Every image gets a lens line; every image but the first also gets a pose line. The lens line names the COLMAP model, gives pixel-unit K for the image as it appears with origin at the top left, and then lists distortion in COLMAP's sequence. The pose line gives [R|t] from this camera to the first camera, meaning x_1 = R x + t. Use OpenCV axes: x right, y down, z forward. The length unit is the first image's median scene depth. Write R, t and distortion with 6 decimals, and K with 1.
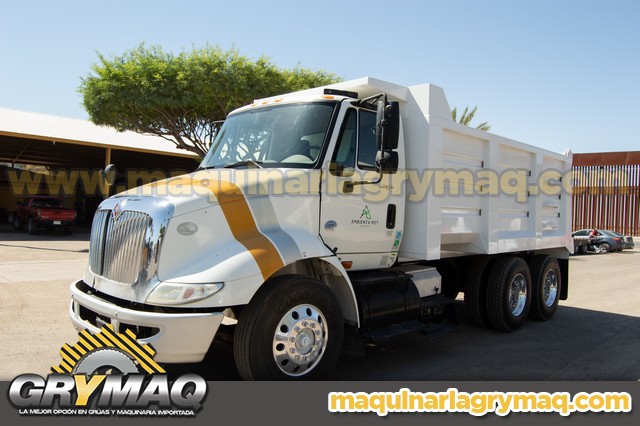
lens RADIAL K [[505.0, 0, 322.5], [0, 505.0, 213.1], [0, 0, 1]] dist [-0.088765, 0.032415]
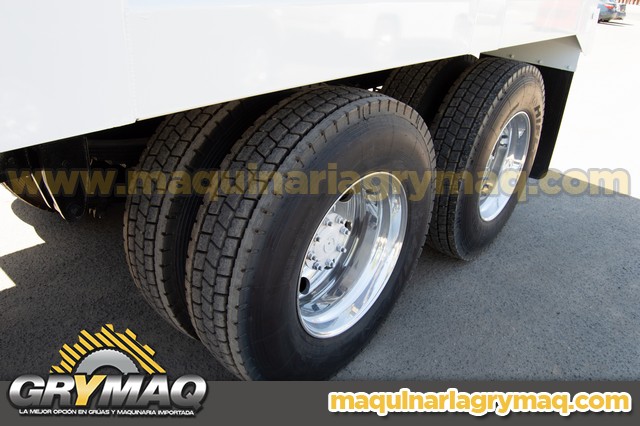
lens RADIAL K [[505.0, 0, 321.0], [0, 505.0, 213.6], [0, 0, 1]] dist [-0.088765, 0.032415]
pose [[0.997489, 0.011449, 0.069892, 0.656008], [-0.042486, 0.886299, 0.461160, 0.062880], [-0.056665, -0.462972, 0.884560, 1.453015]]
